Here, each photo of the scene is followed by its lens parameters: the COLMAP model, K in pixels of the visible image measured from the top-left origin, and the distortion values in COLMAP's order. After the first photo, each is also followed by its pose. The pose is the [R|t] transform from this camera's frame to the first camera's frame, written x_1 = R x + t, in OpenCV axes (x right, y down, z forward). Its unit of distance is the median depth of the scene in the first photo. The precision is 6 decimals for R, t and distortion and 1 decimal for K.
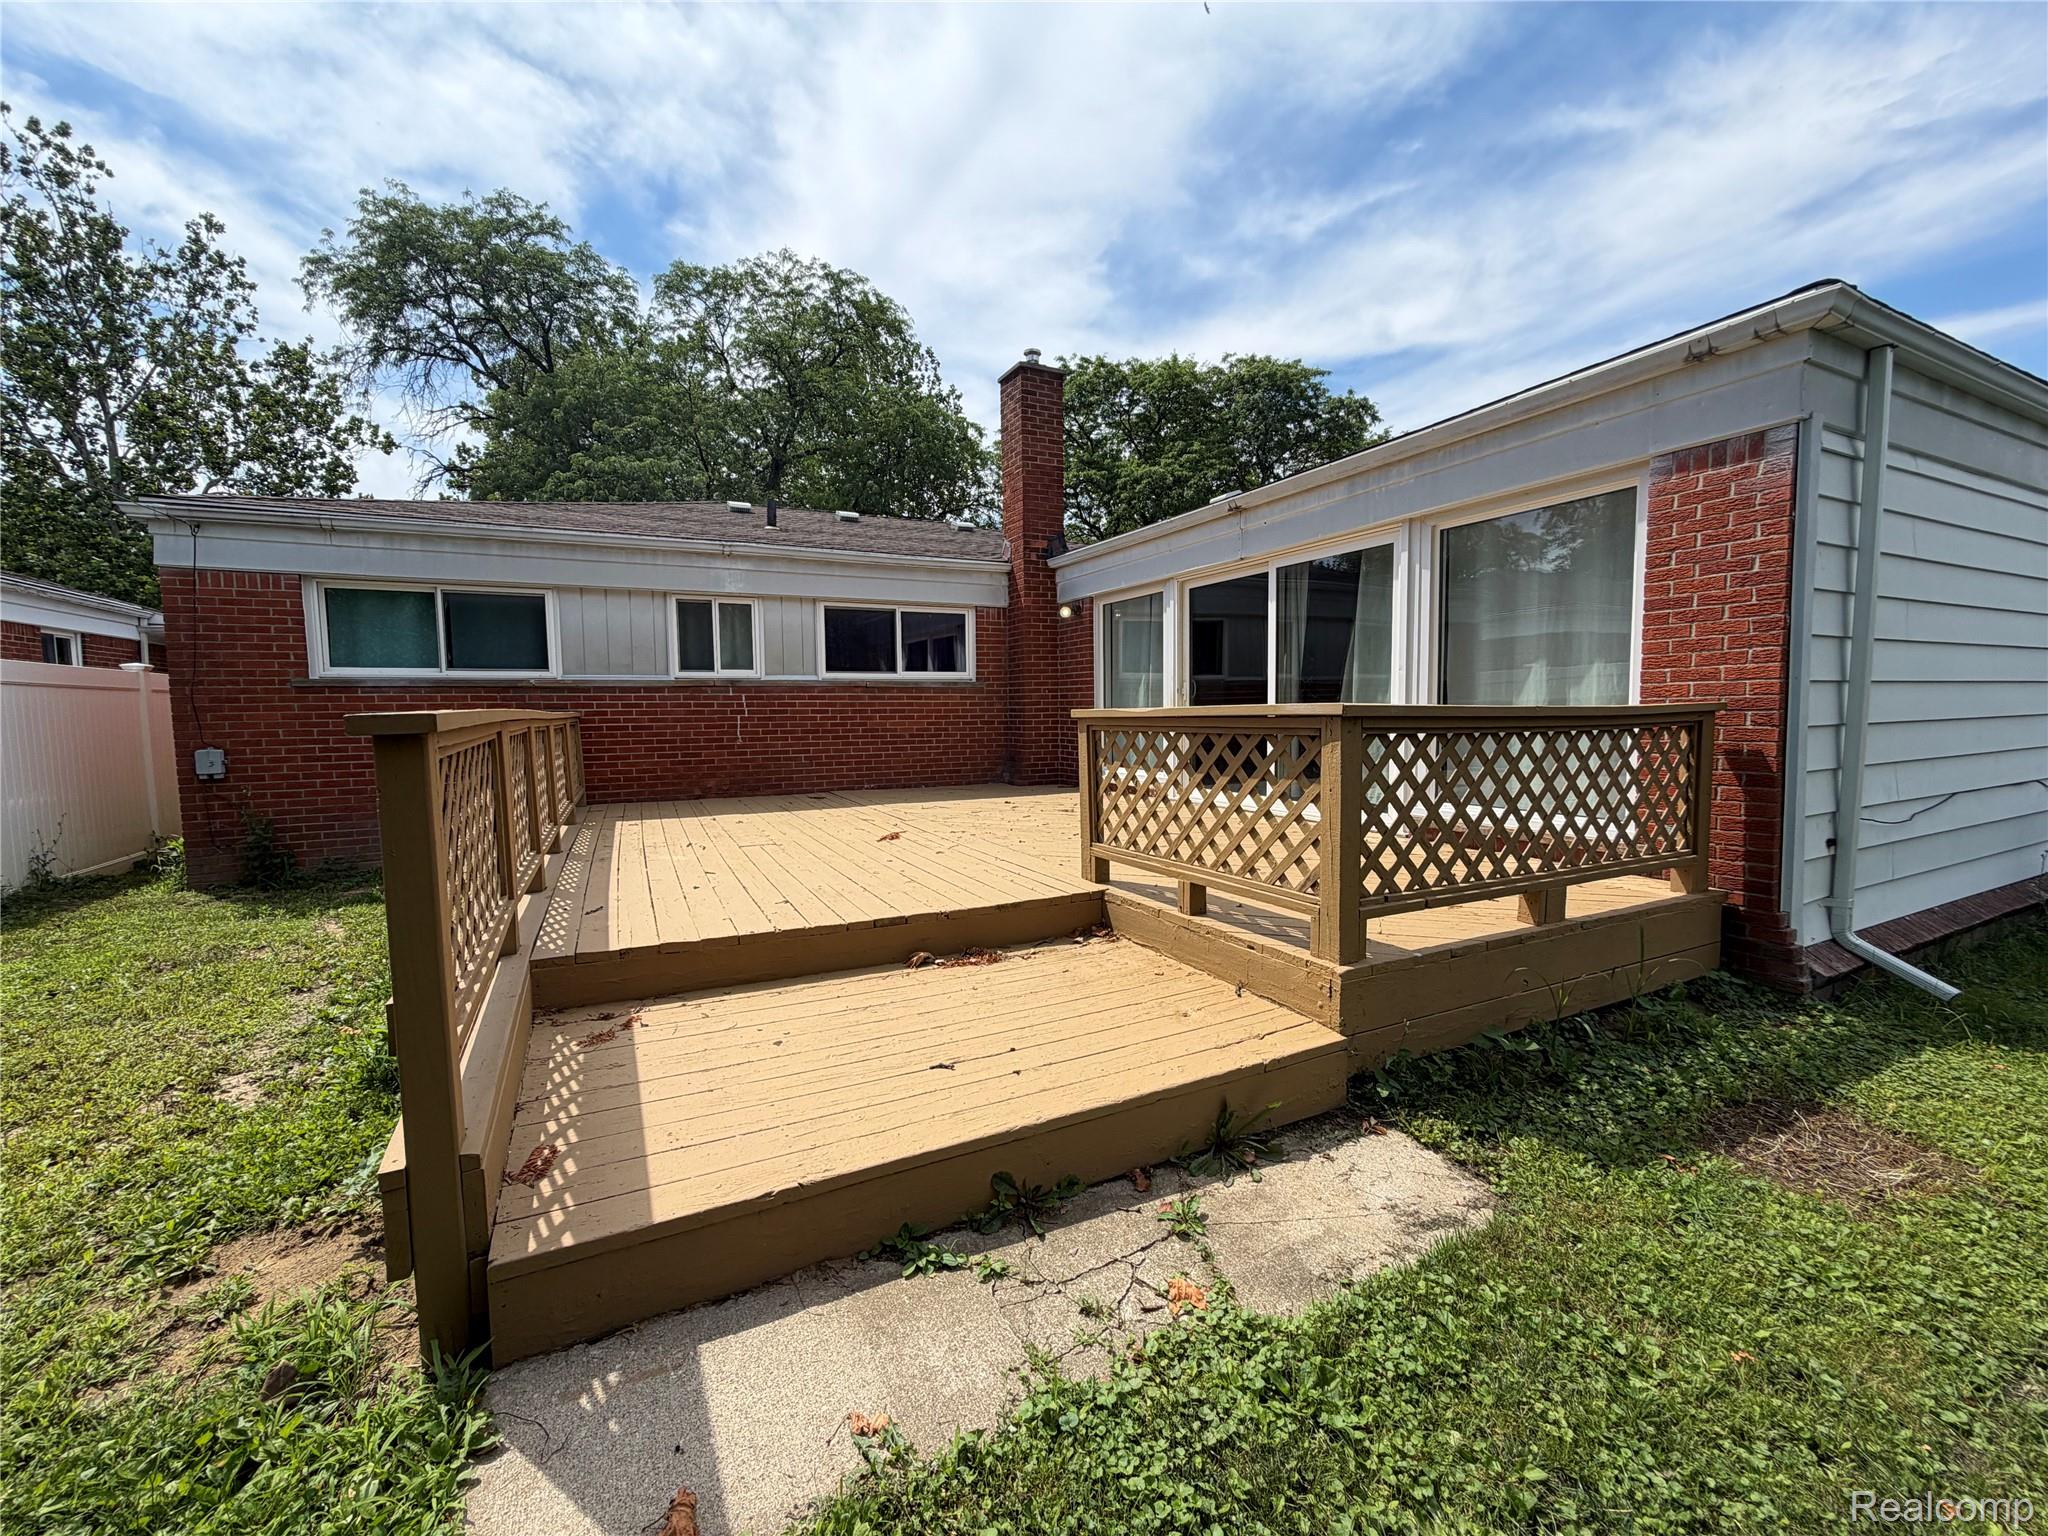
lens RADIAL K [[833.1, 0, 1026.5], [0, 833.1, 784.4], [0, 0, 1]] dist [-0.004387, 0.000675]
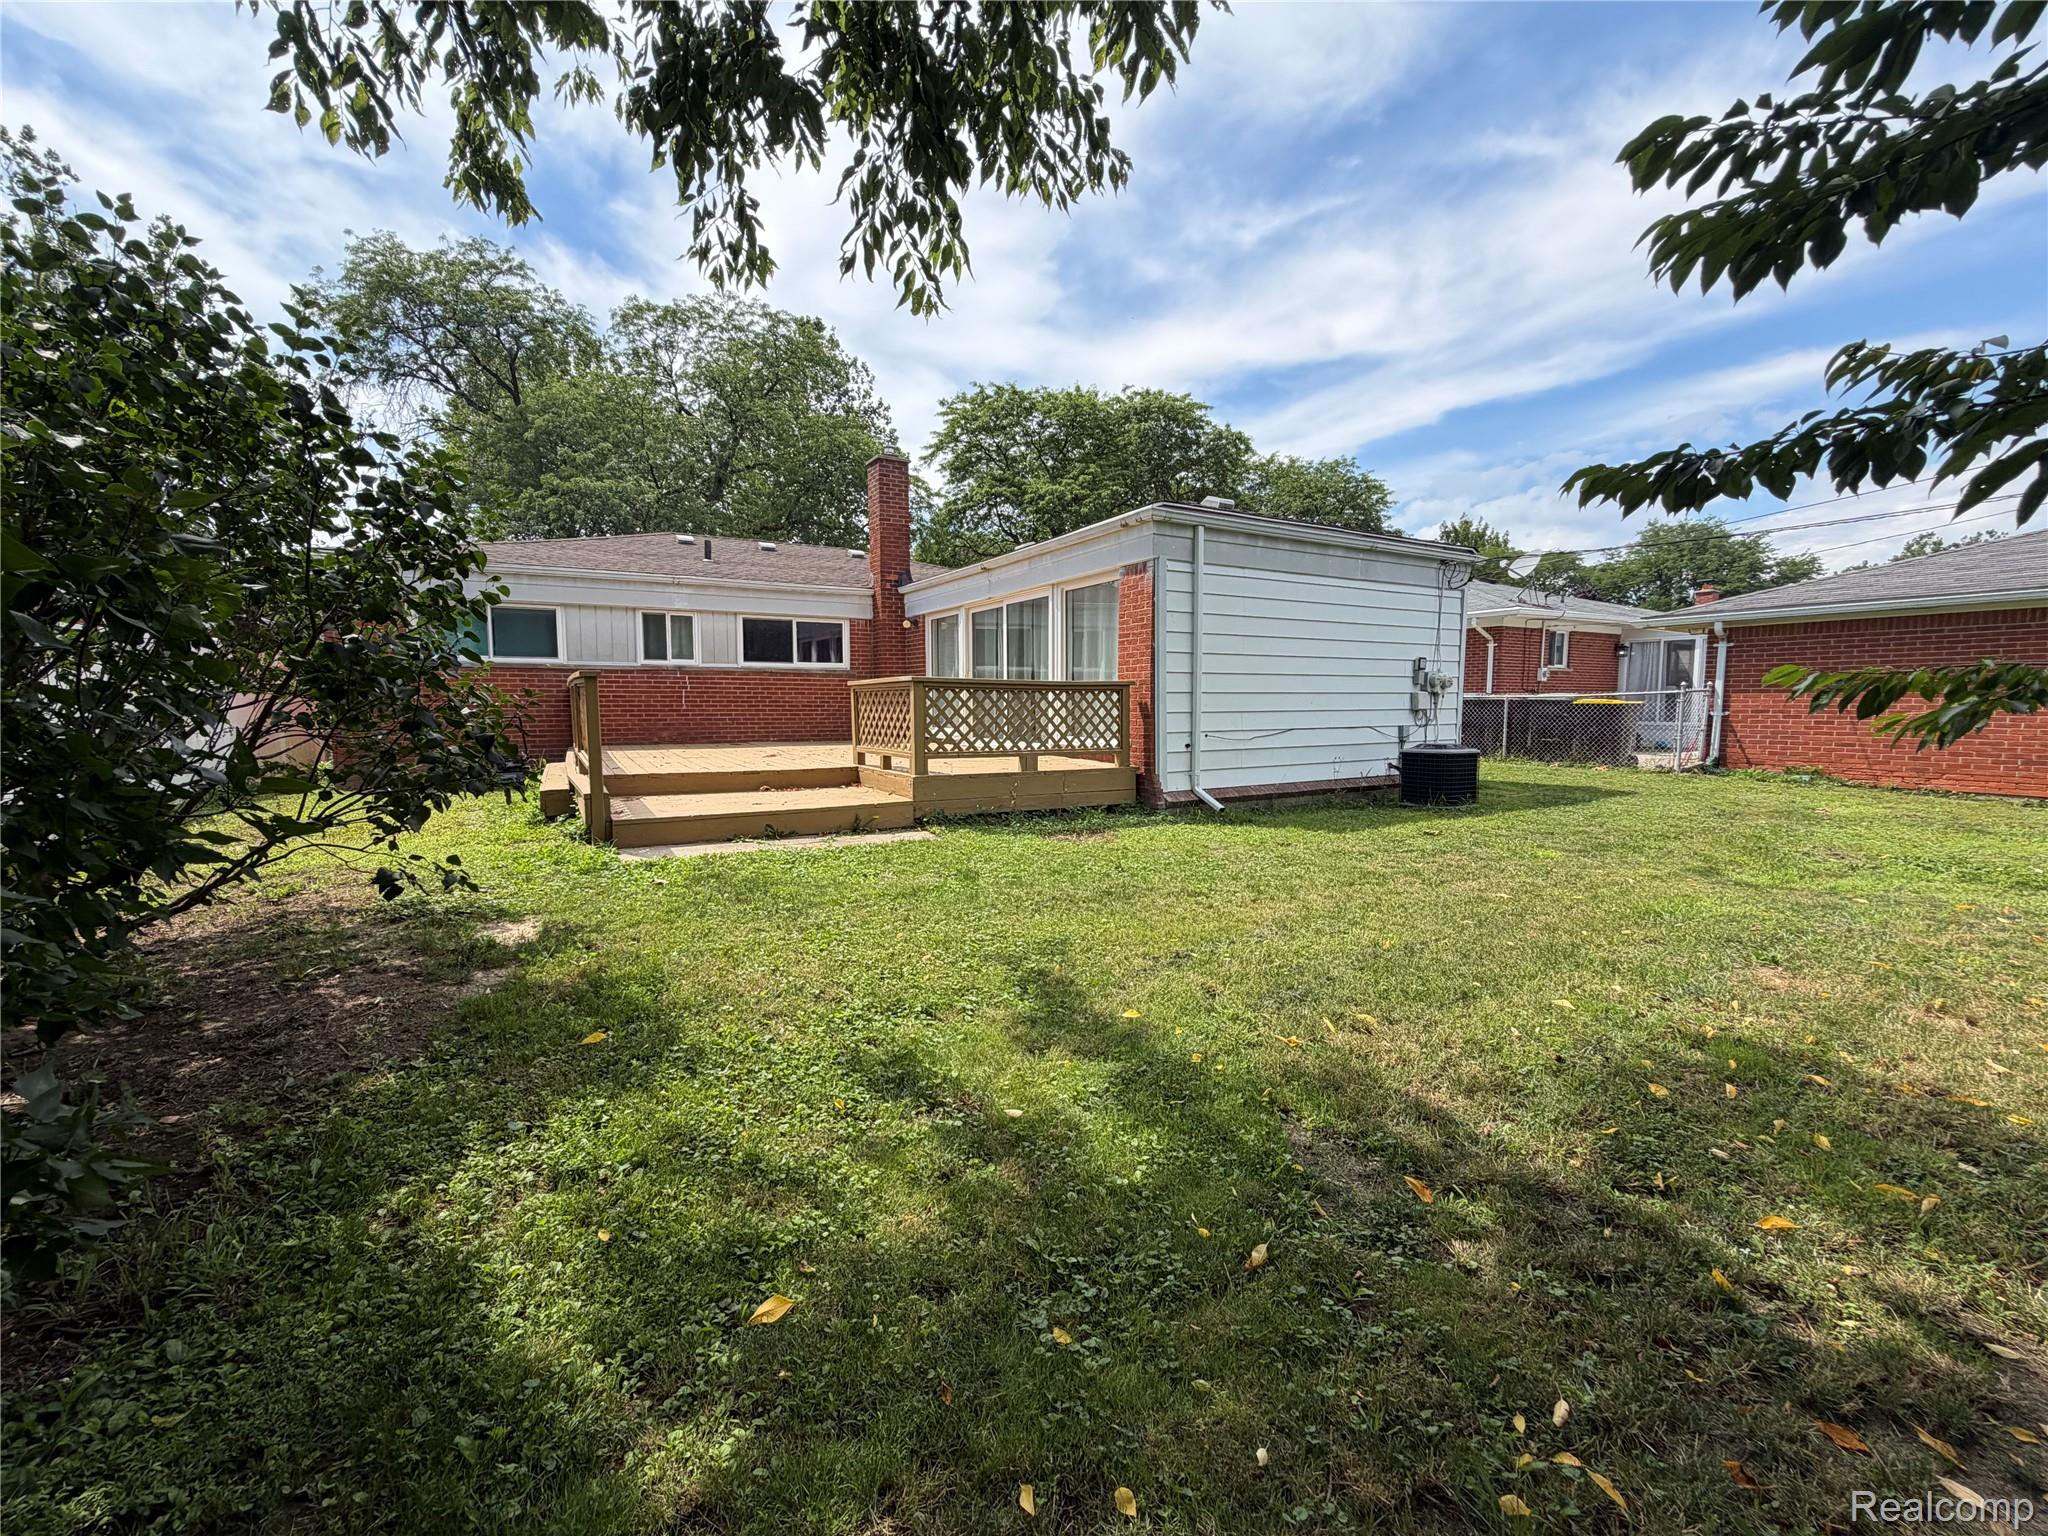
lens RADIAL K [[833.1, 0, 1030.3], [0, 833.1, 785.9], [0, 0, 1]] dist [-0.004387, 0.000675]
pose [[0.998135, 0.005615, 0.060791, 0.050253], [-0.006221, 0.999933, 0.009778, 0.019338], [-0.060732, -0.010138, 0.998103, -0.144011]]
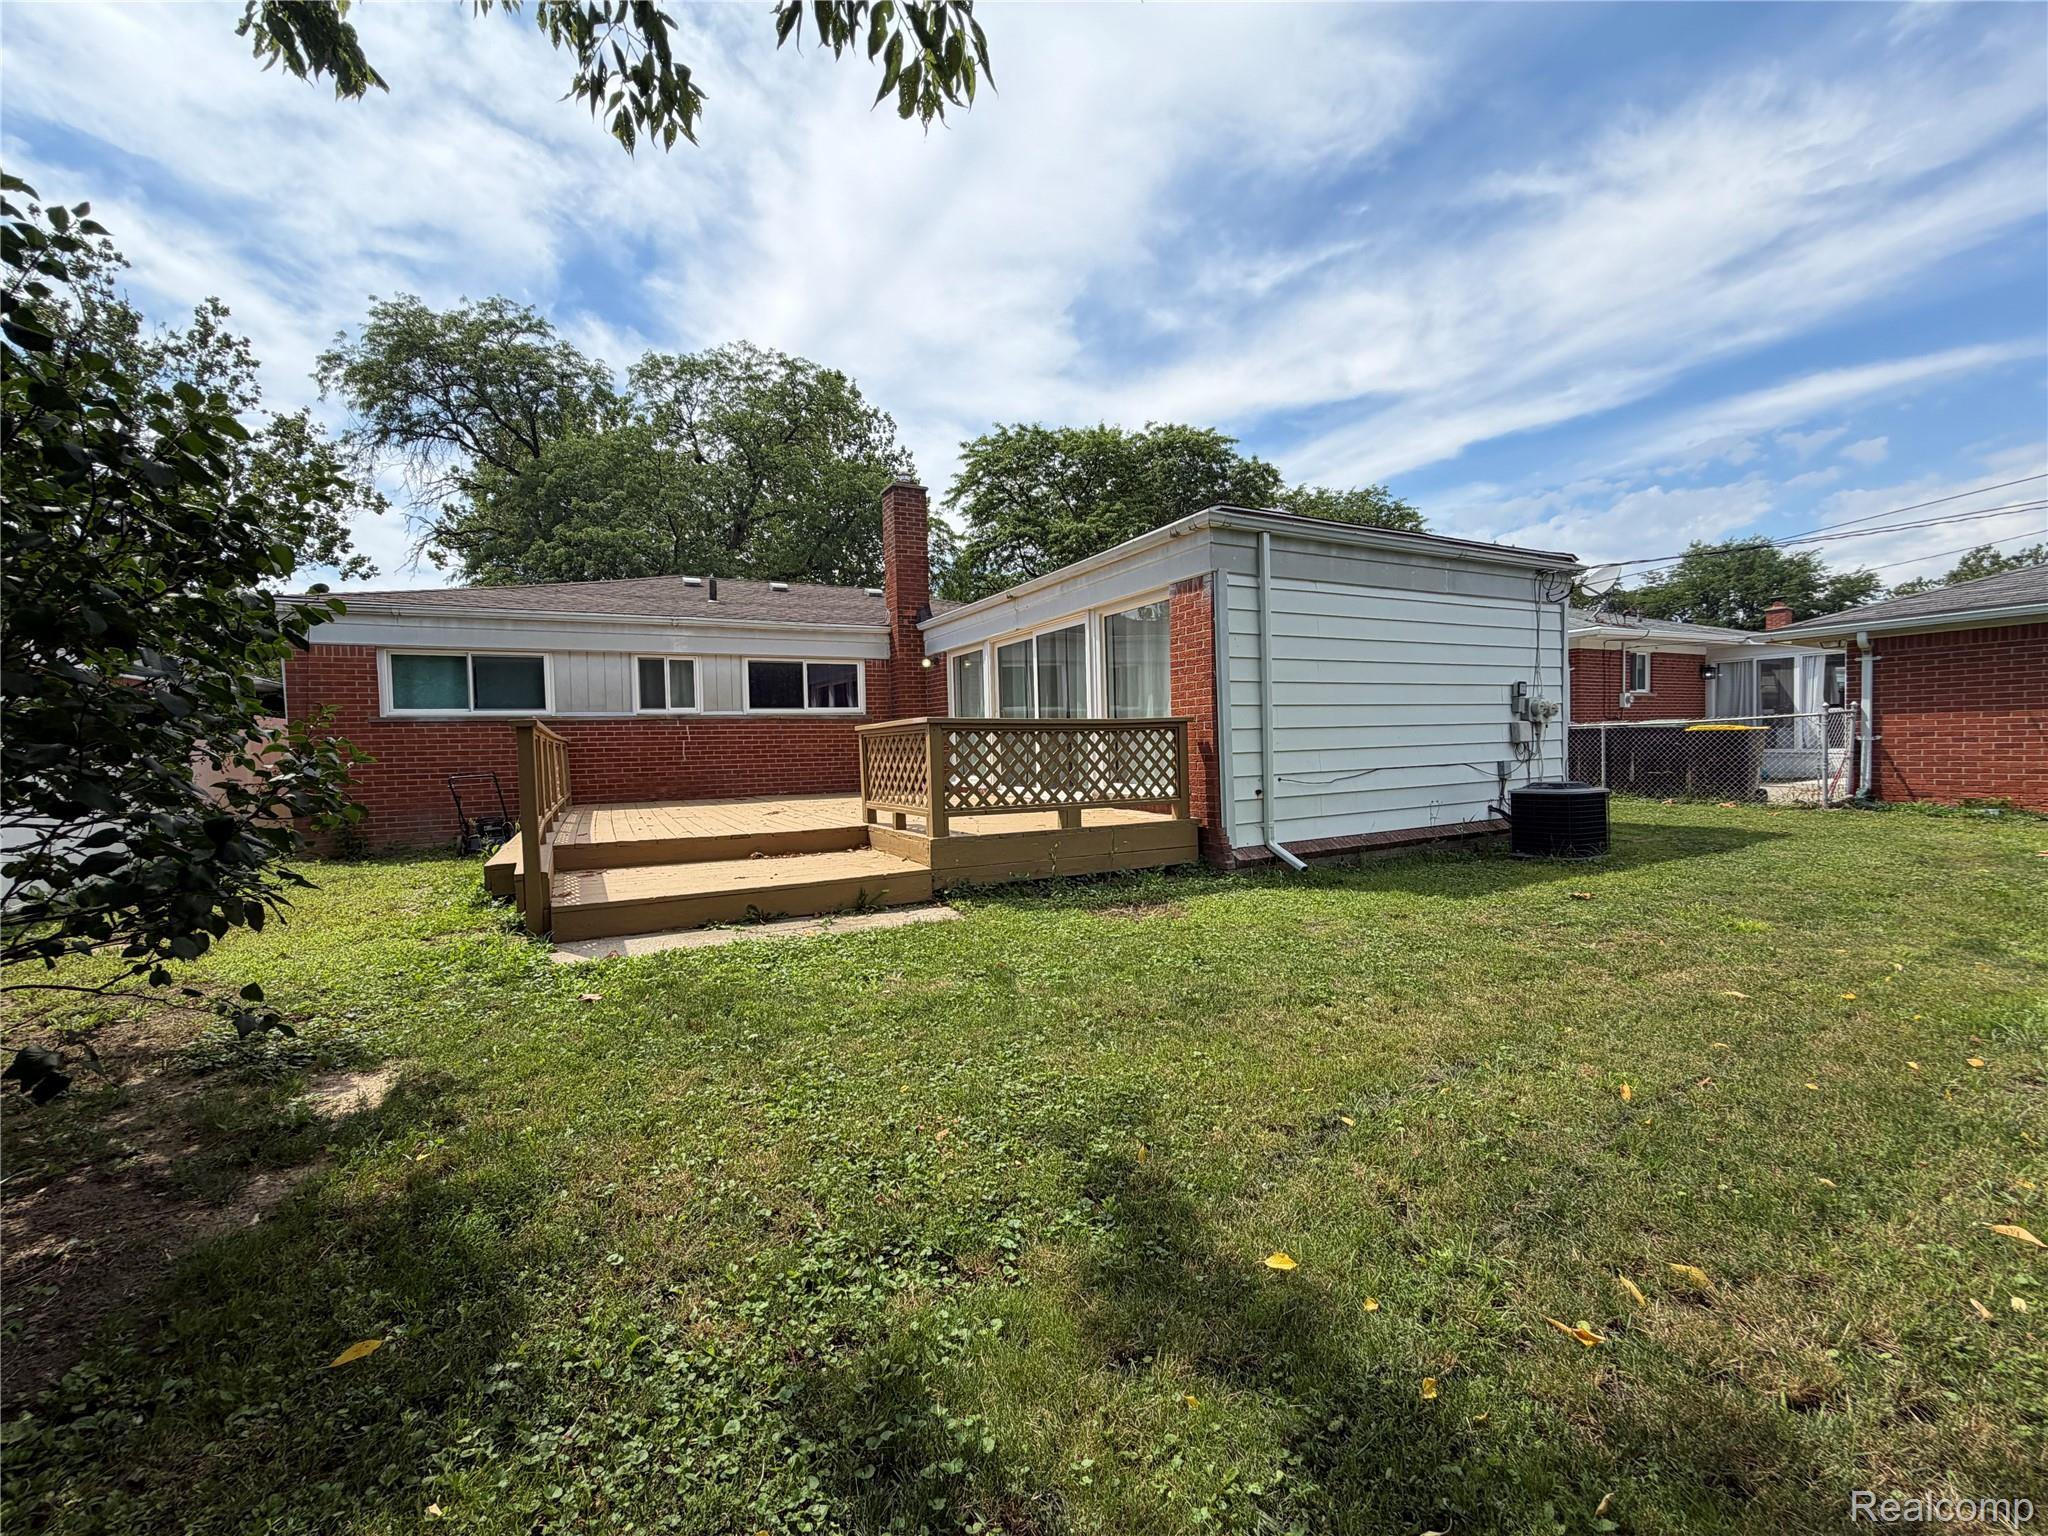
lens RADIAL K [[833.1, 0, 1029.5], [0, 833.1, 785.2], [0, 0, 1]] dist [-0.004387, 0.000675]
pose [[0.999538, -0.014504, 0.026697, 0.049359], [0.015625, 0.998984, -0.042282, 0.015313], [-0.026057, 0.042680, 0.998749, -0.101940]]
